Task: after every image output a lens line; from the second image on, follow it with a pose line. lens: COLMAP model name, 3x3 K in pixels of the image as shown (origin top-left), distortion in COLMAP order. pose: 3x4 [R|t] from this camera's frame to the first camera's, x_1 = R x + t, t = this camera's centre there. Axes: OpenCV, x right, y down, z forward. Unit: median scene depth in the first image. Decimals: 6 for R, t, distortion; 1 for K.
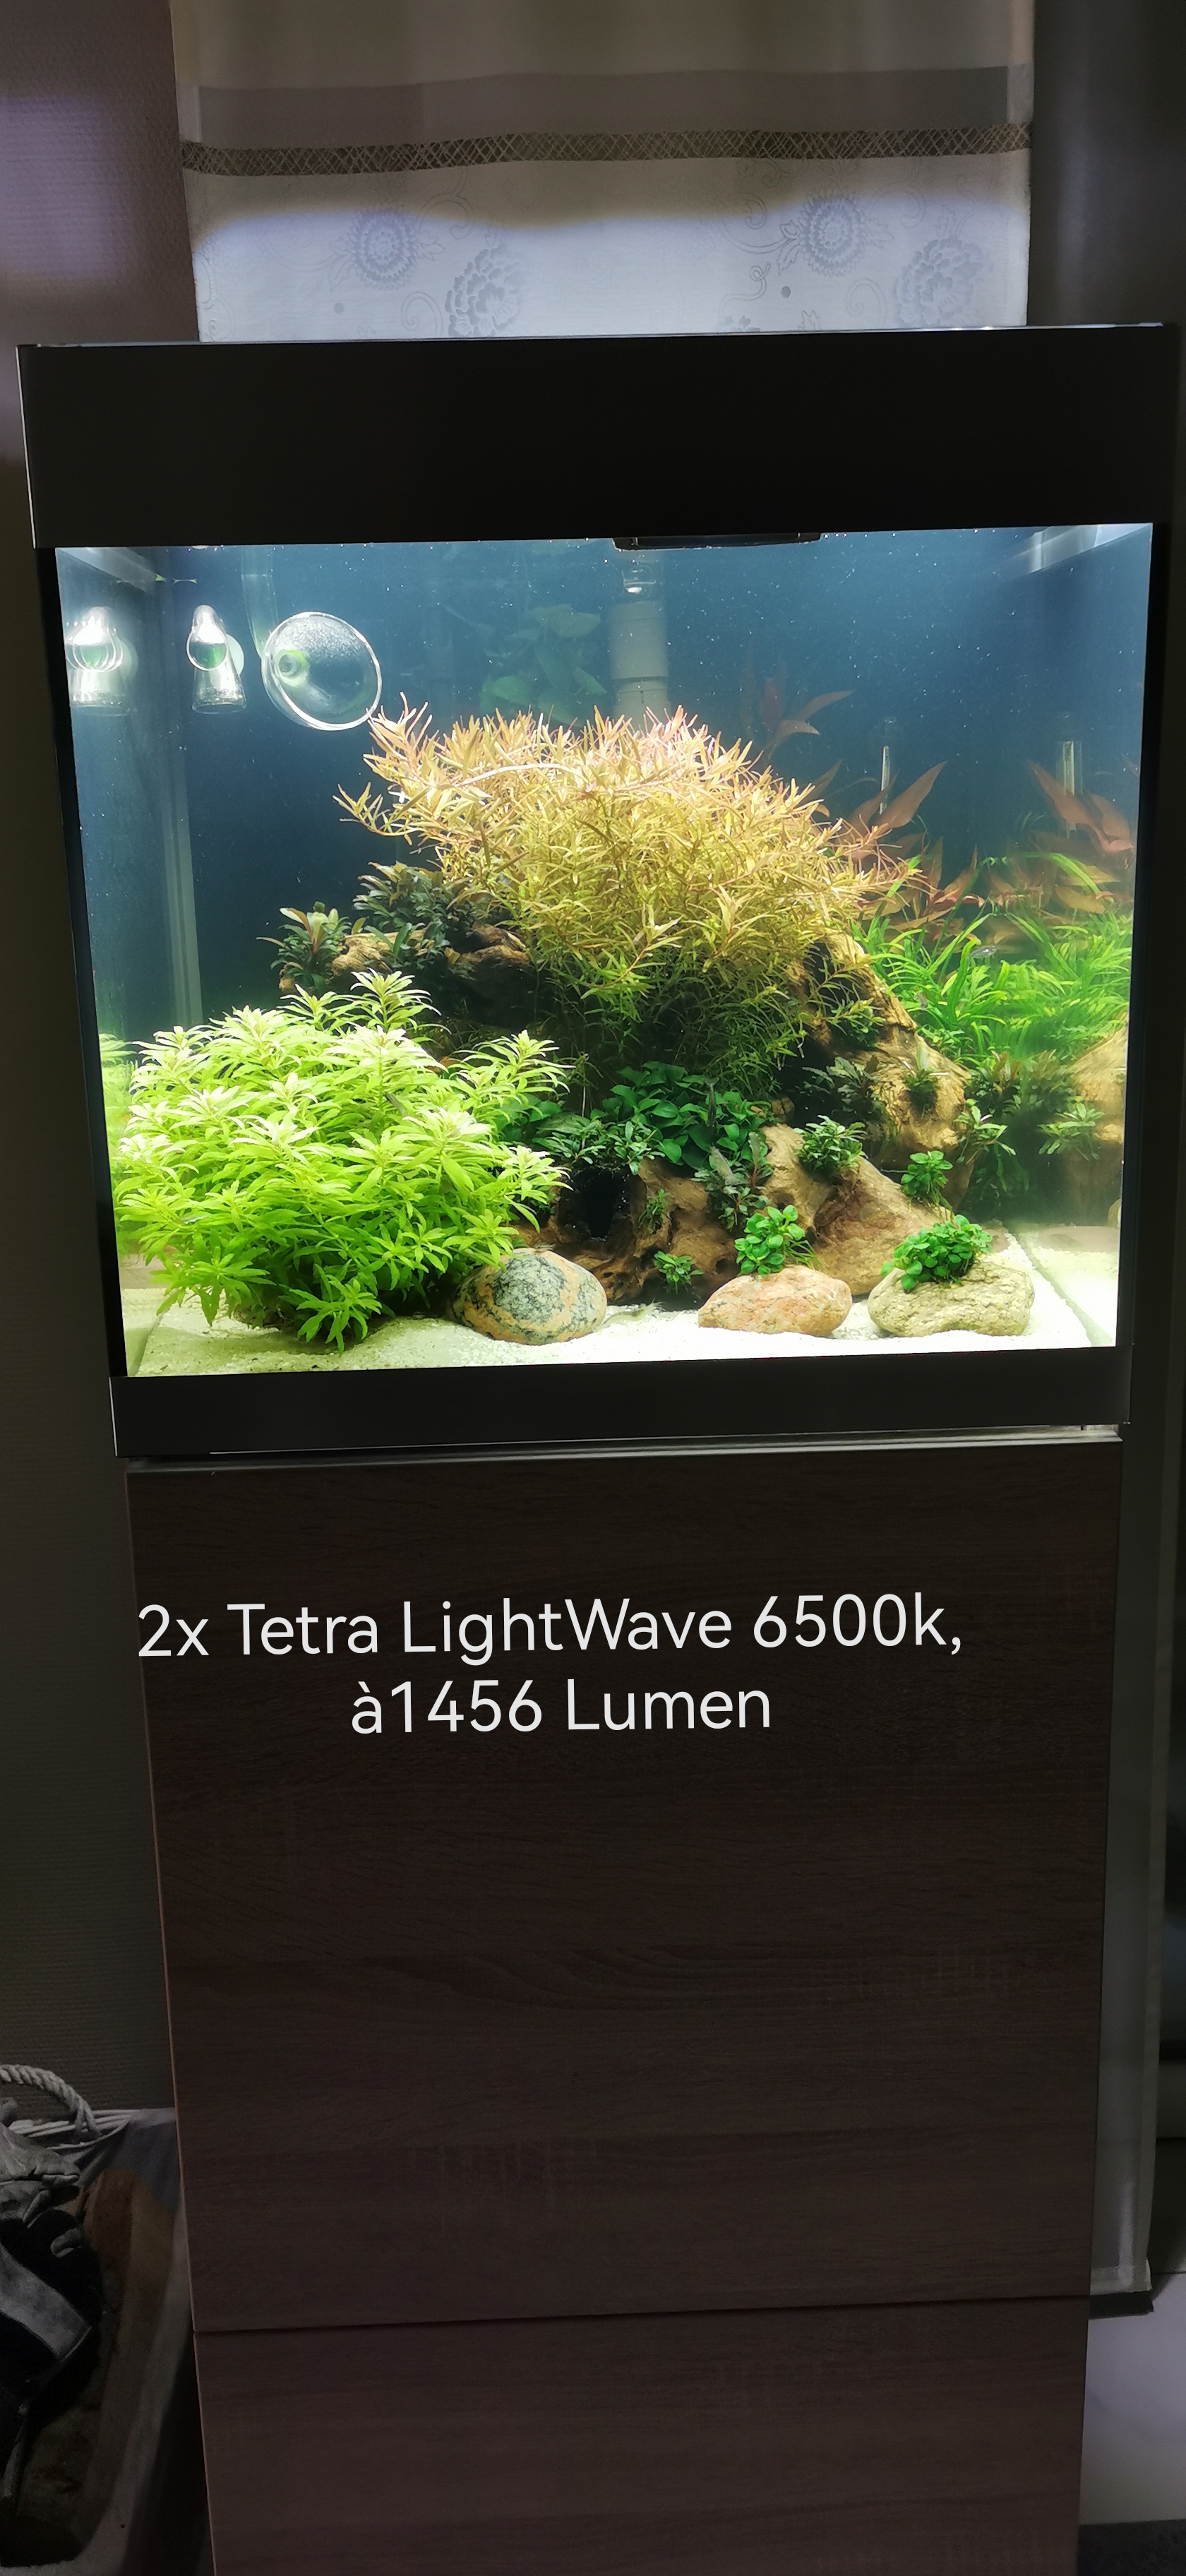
lens RADIAL K [[1910.0, 0, 593.0], [0, 1910.0, 1288.0], [0, 0, 1]] dist [0.021379, -0.065745]
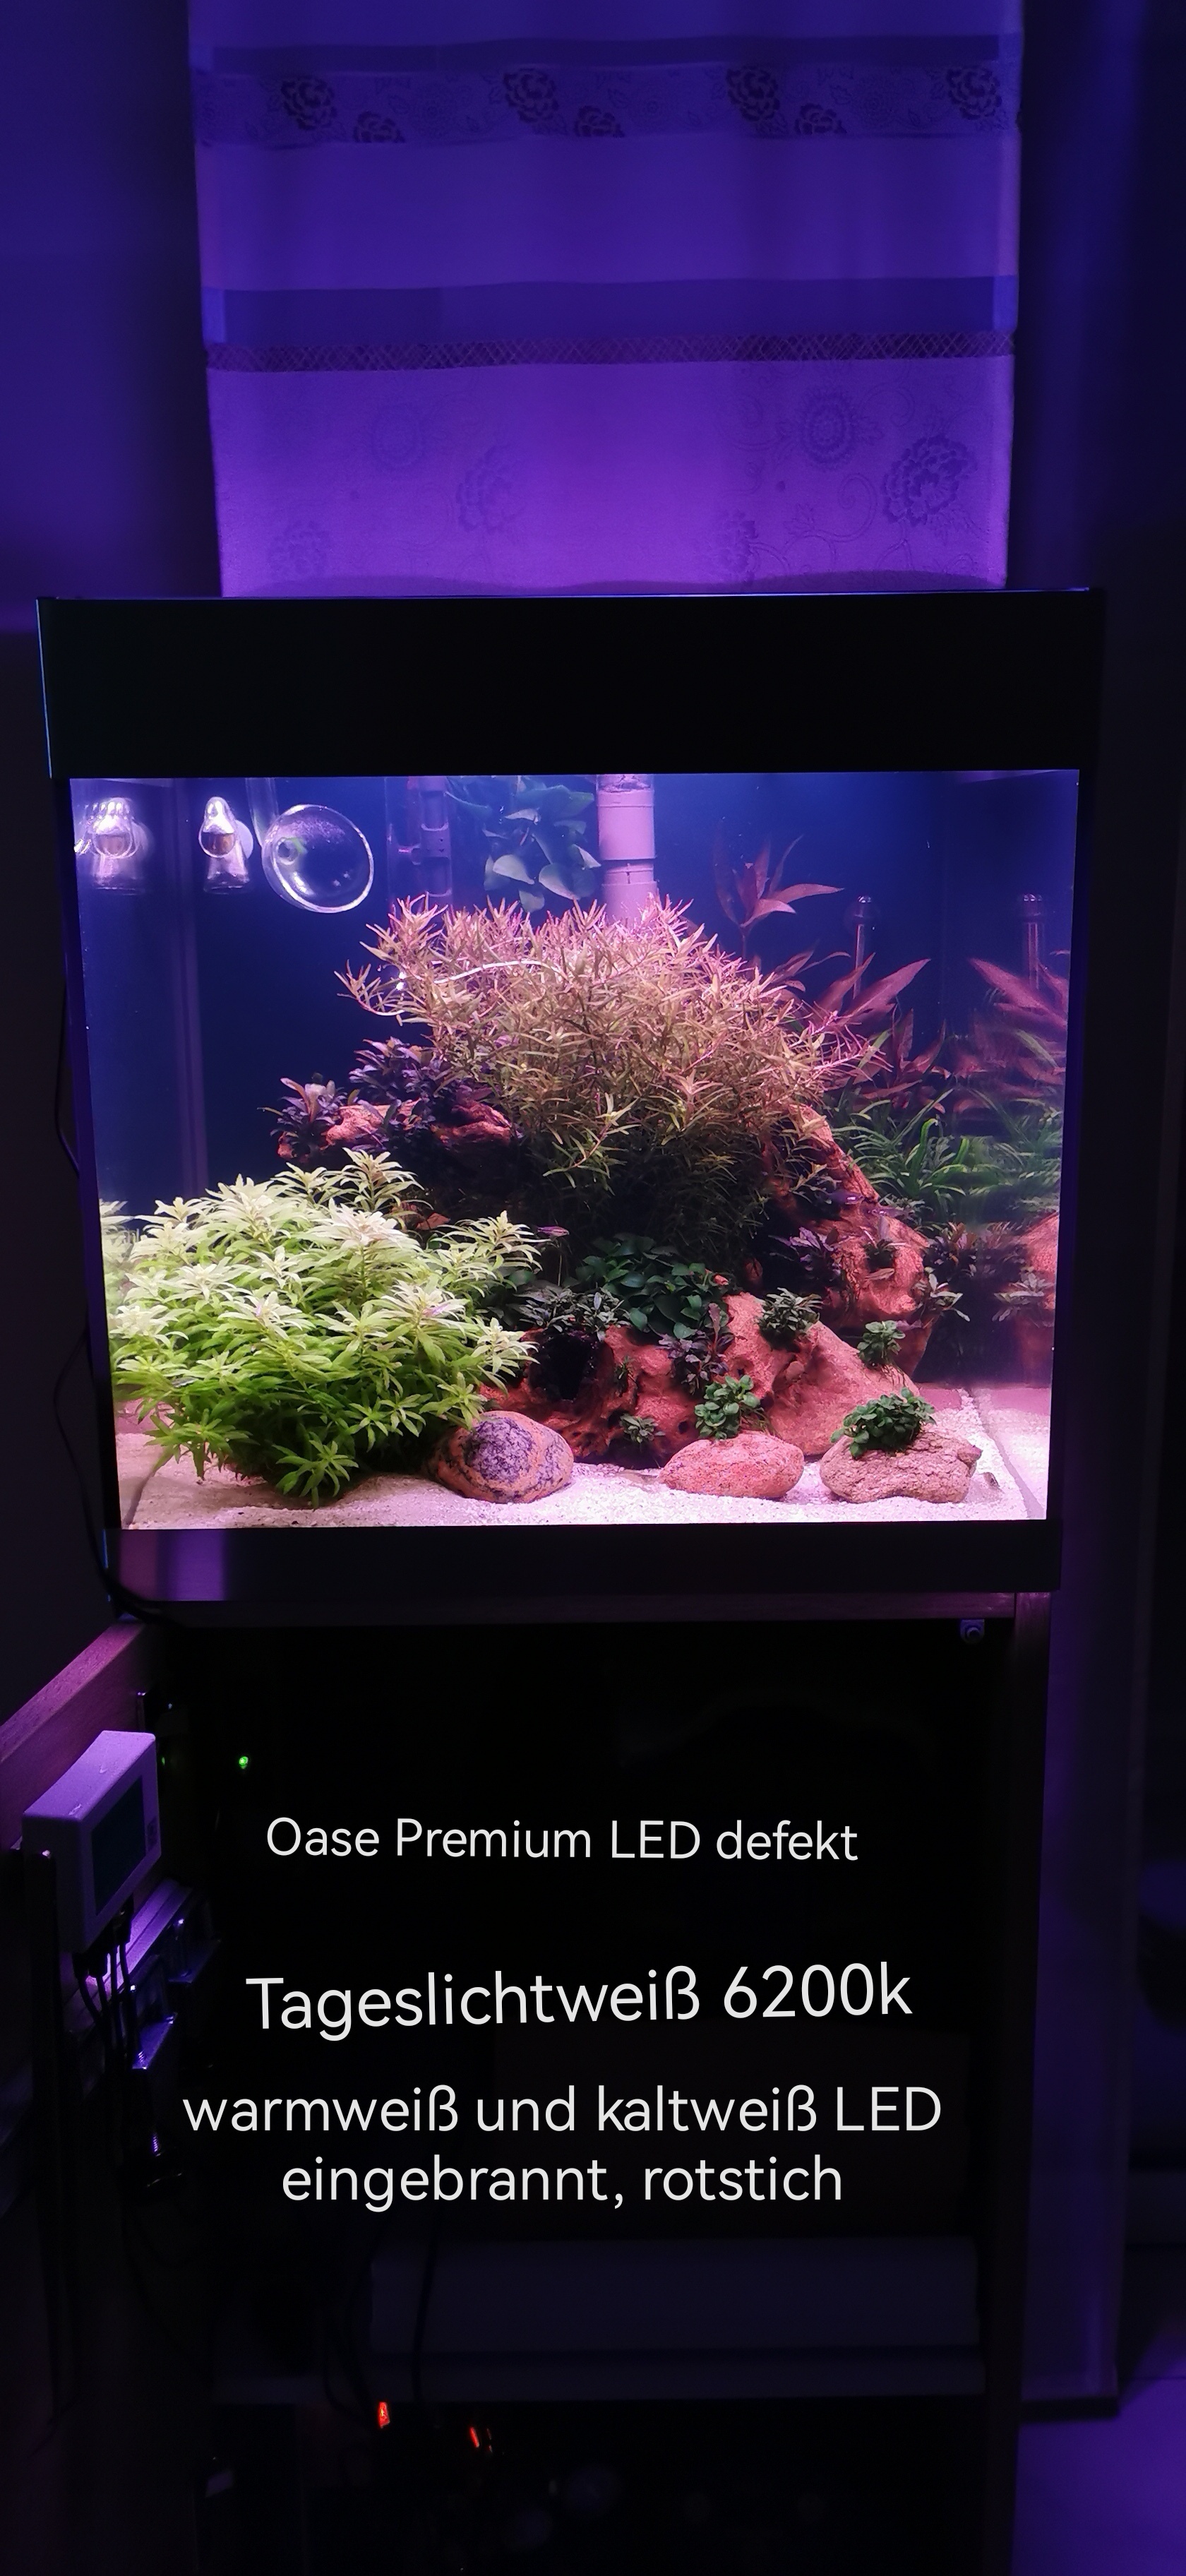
lens RADIAL K [[1908.3, 0, 599.2], [0, 1908.3, 1315.8], [0, 0, 1]] dist [0.021979, -0.069440]
pose [[0.999632, 0.020029, -0.018275, 0.038712], [-0.020348, 0.999641, -0.017428, -0.054609], [0.017920, 0.017793, 0.999681, -0.064244]]
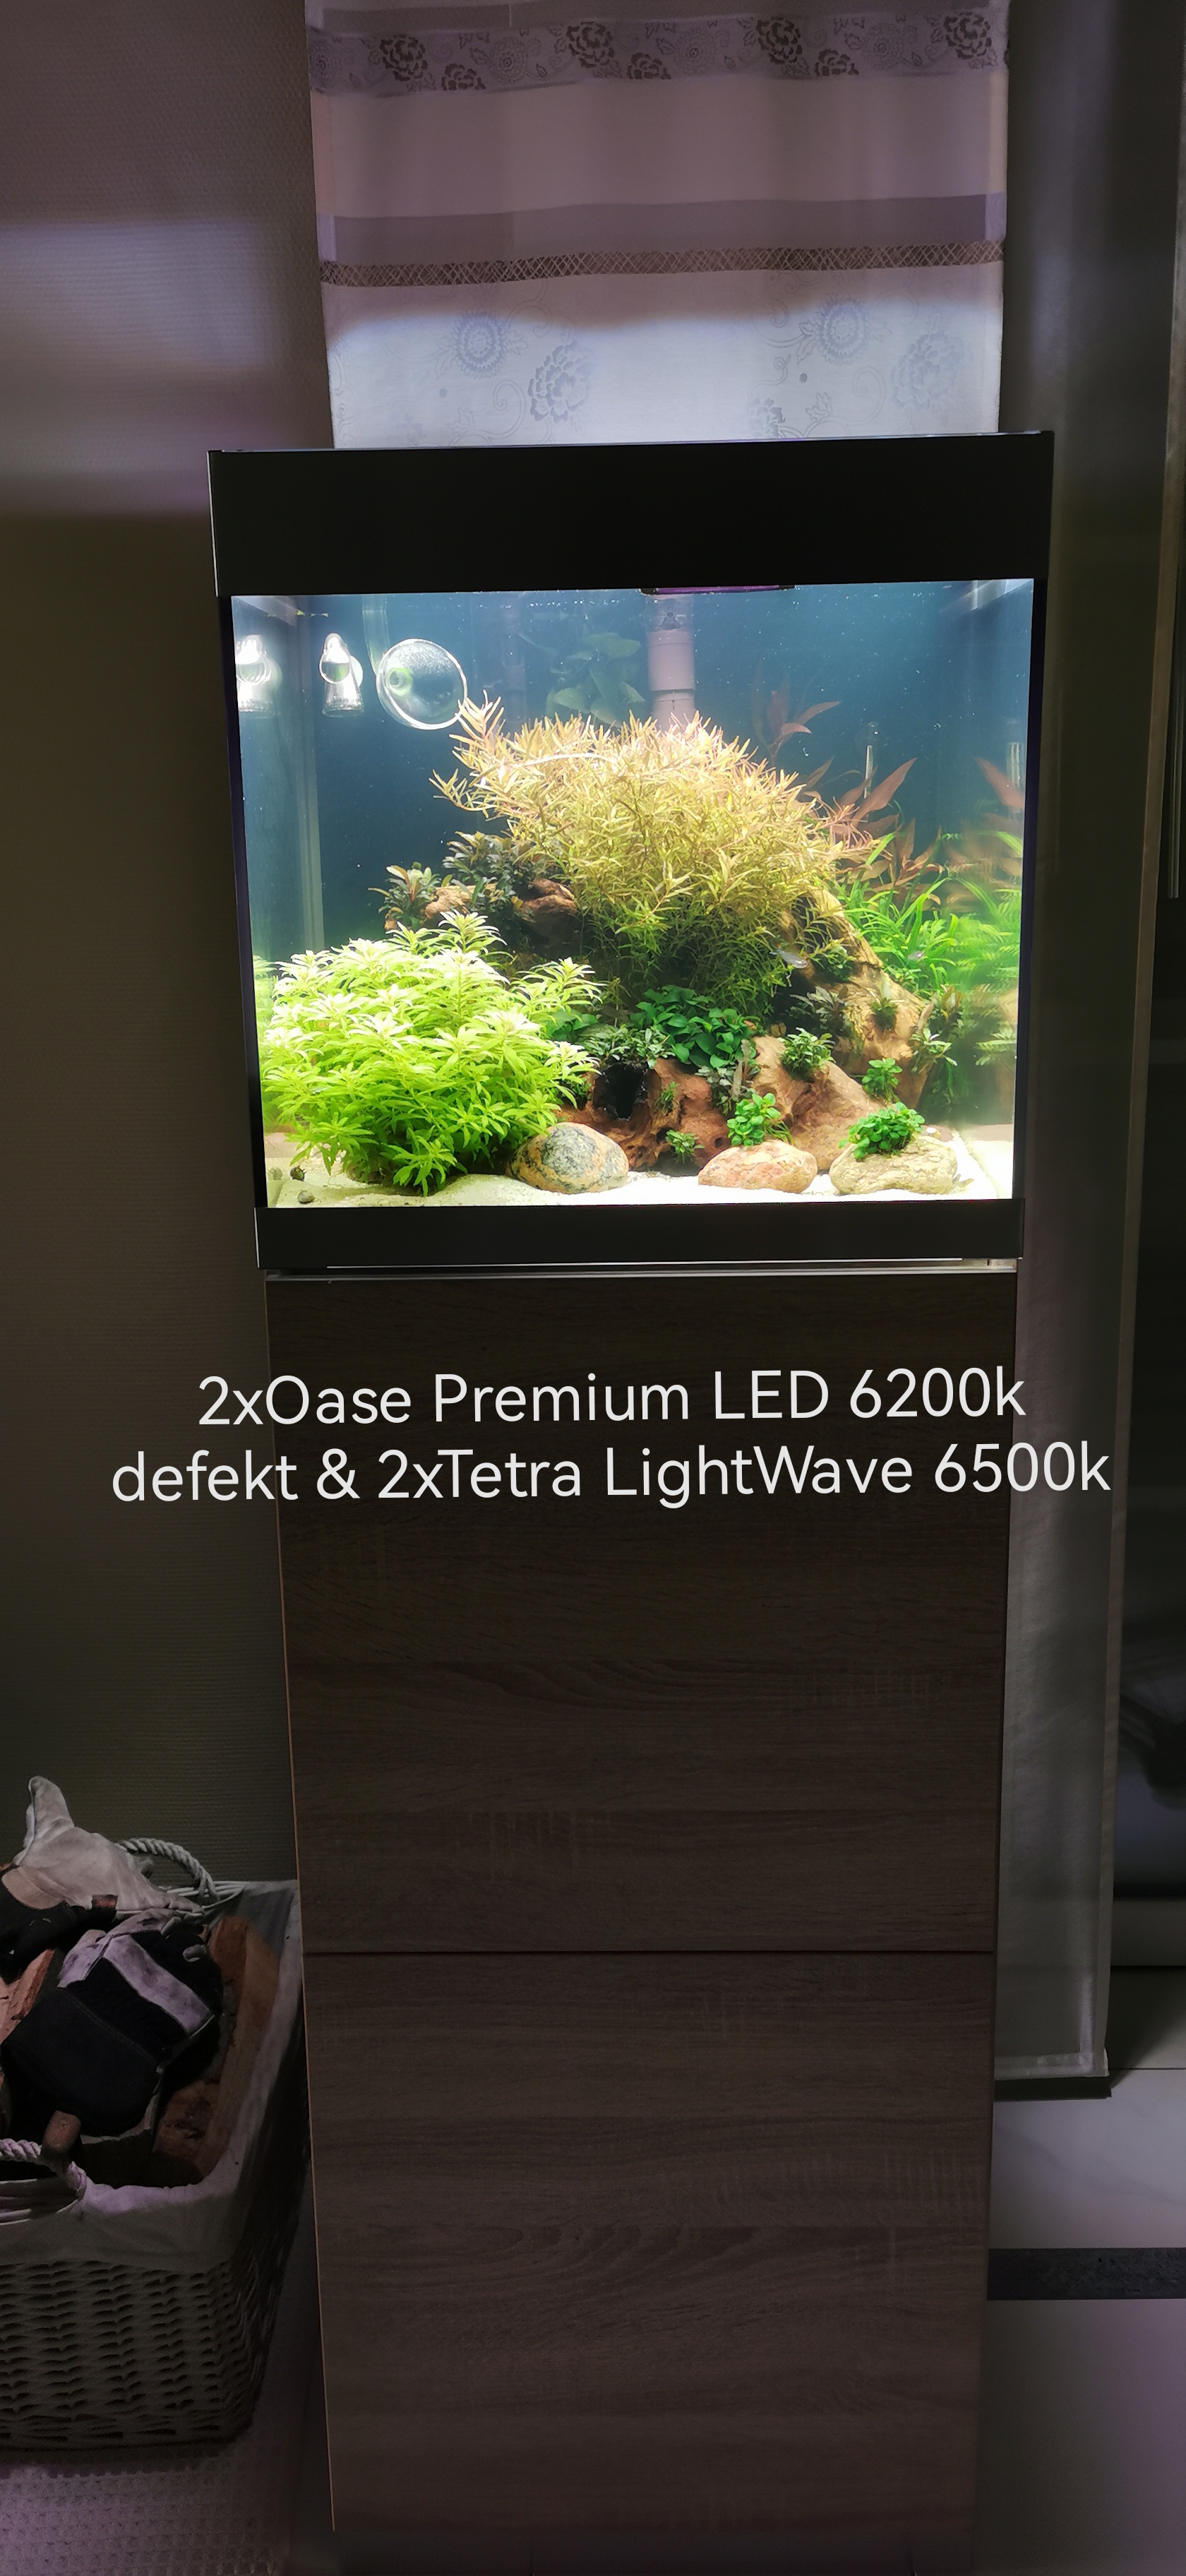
lens RADIAL K [[1871.8, 0, 593.0], [0, 1871.8, 1288.0], [0, 0, 1]] dist [0.008209, -0.043589]
pose [[0.998623, 0.018838, -0.048963, 0.046362], [-0.018783, 0.999822, 0.001575, 0.087872], [0.048984, -0.000653, 0.998799, -0.279145]]
